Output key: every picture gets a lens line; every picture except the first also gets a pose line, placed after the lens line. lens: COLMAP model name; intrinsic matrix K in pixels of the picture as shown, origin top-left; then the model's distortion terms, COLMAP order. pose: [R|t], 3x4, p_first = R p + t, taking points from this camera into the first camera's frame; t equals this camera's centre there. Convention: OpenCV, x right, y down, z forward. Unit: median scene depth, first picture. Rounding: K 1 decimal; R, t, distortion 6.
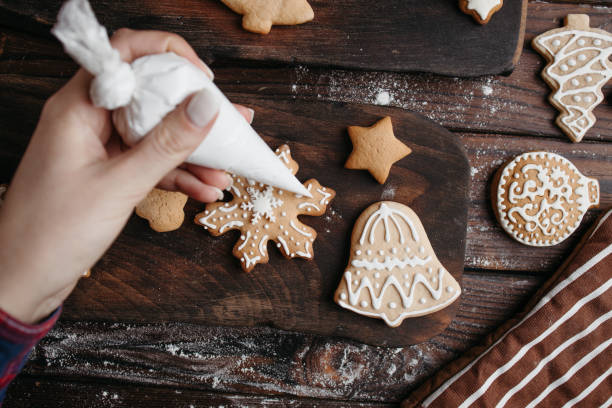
lens RADIAL K [[634.0, 0, 306.0], [0, 634.0, 204.0], [0, 0, 1]] dist [-0.053721, 0.025207]
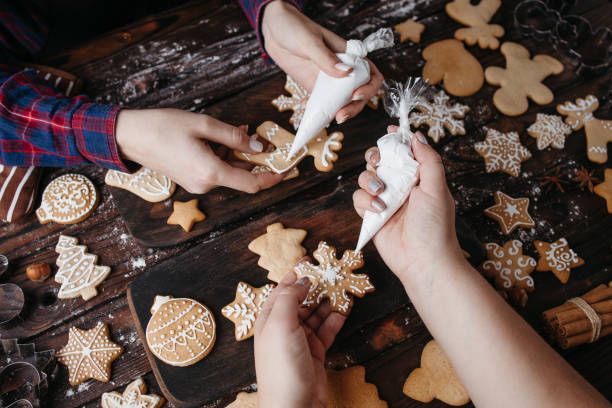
lens RADIAL K [[634.0, 0, 306.0], [0, 634.0, 204.0], [0, 0, 1]] dist [-0.053721, 0.025207]
pose [[-0.848124, 0.454808, -0.271727, 0.299395], [-0.528608, -0.760796, 0.376515, -1.024504], [-0.035487, 0.462968, 0.885664, -0.557522]]
